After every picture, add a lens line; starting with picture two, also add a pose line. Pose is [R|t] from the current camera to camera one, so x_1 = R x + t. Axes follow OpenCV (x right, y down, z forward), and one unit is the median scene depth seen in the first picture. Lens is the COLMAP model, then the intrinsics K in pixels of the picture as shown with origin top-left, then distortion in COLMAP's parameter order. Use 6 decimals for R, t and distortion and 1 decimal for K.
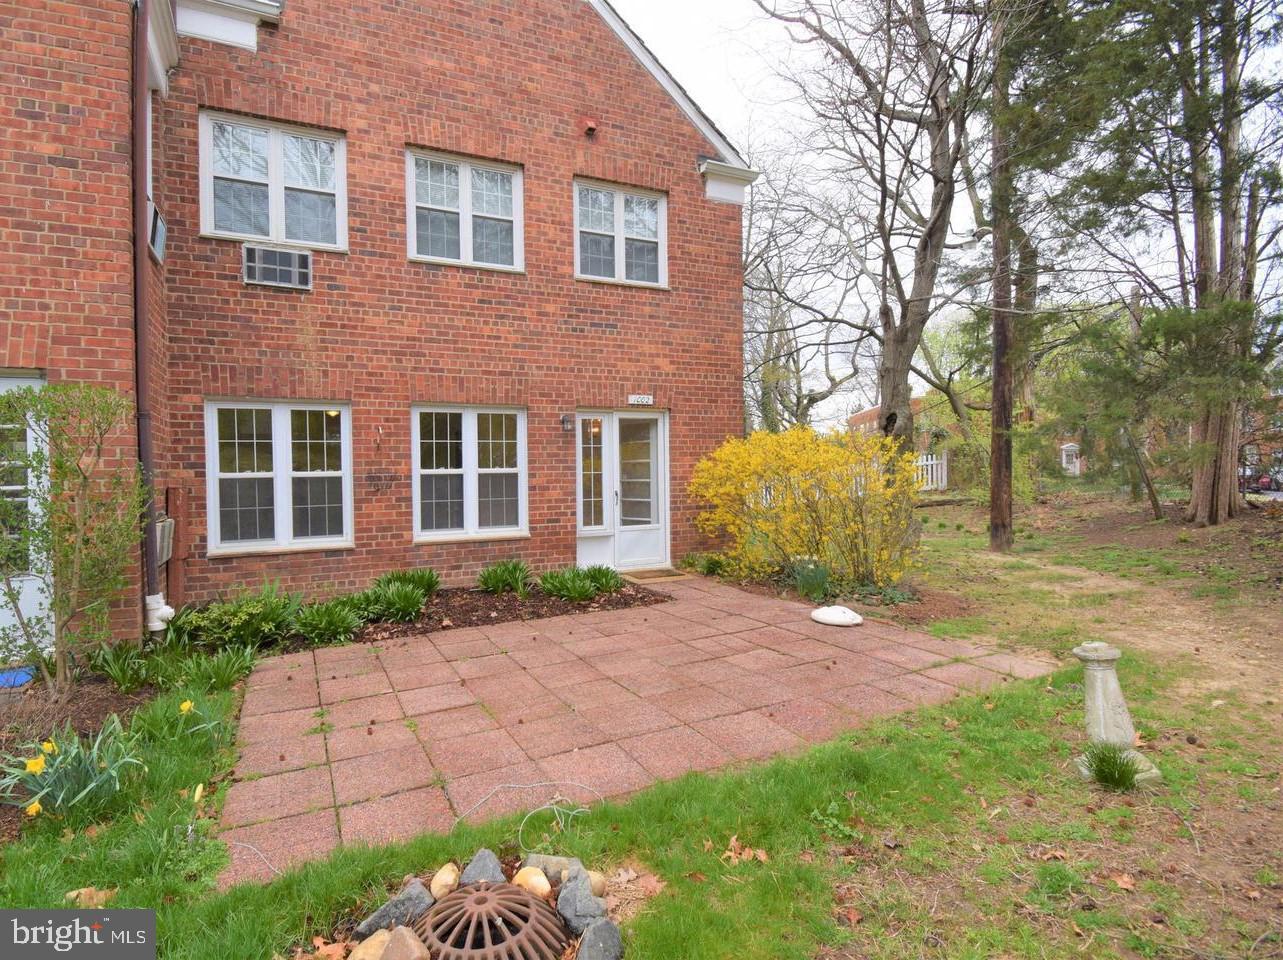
lens RADIAL K [[684.6, 0, 641.5], [0, 684.6, 480.0], [0, 0, 1]] dist [0.021600, -0.027062]
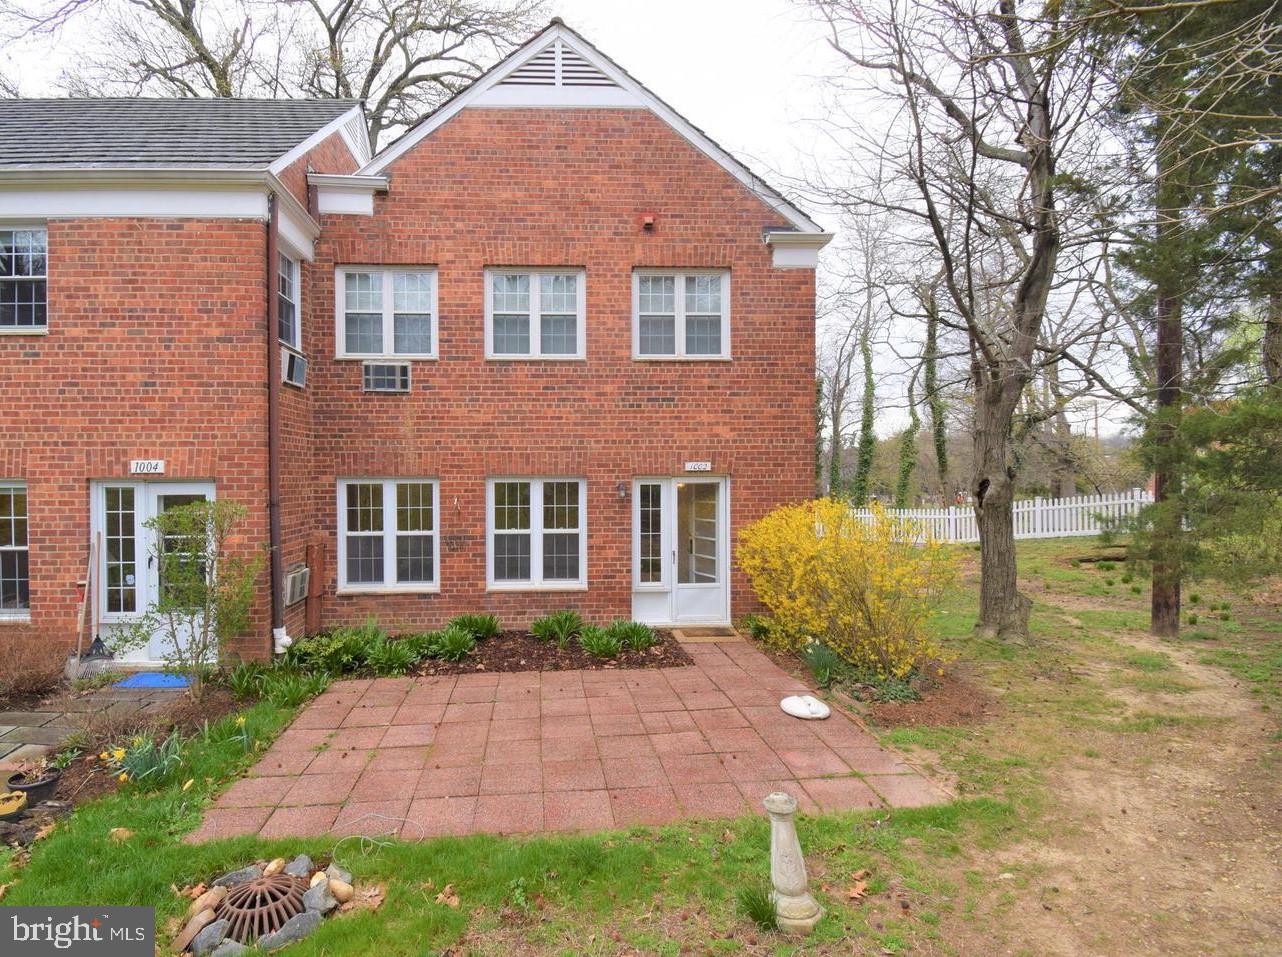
lens RADIAL K [[719.0, 0, 614.3], [0, 719.0, 477.7], [0, 0, 1]] dist [0.007529, 0.000440]
pose [[0.925968, 0.025205, -0.376760, 0.358827], [-0.024193, 0.999680, 0.007420, -0.125981], [0.376826, 0.002245, 0.926281, -0.095876]]
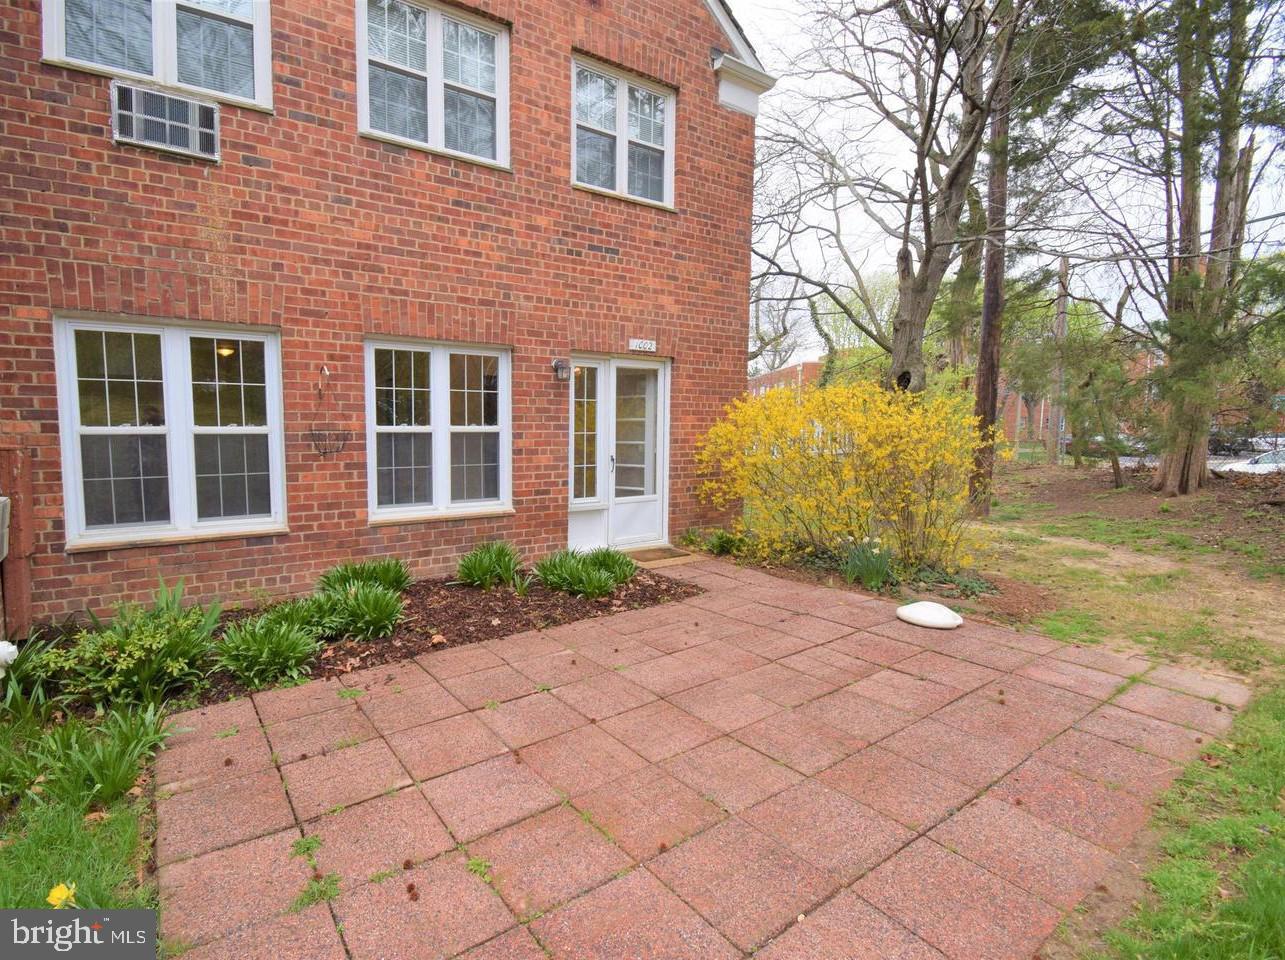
lens RADIAL K [[667.1, 0, 639.2], [0, 667.1, 480.4], [0, 0, 1]] dist [0.022946, -0.026808]
pose [[0.987358, 0.004510, 0.158439, -0.158862], [-0.014585, 0.997939, 0.062486, -0.005897], [-0.157831, -0.064007, 0.985390, 0.236590]]
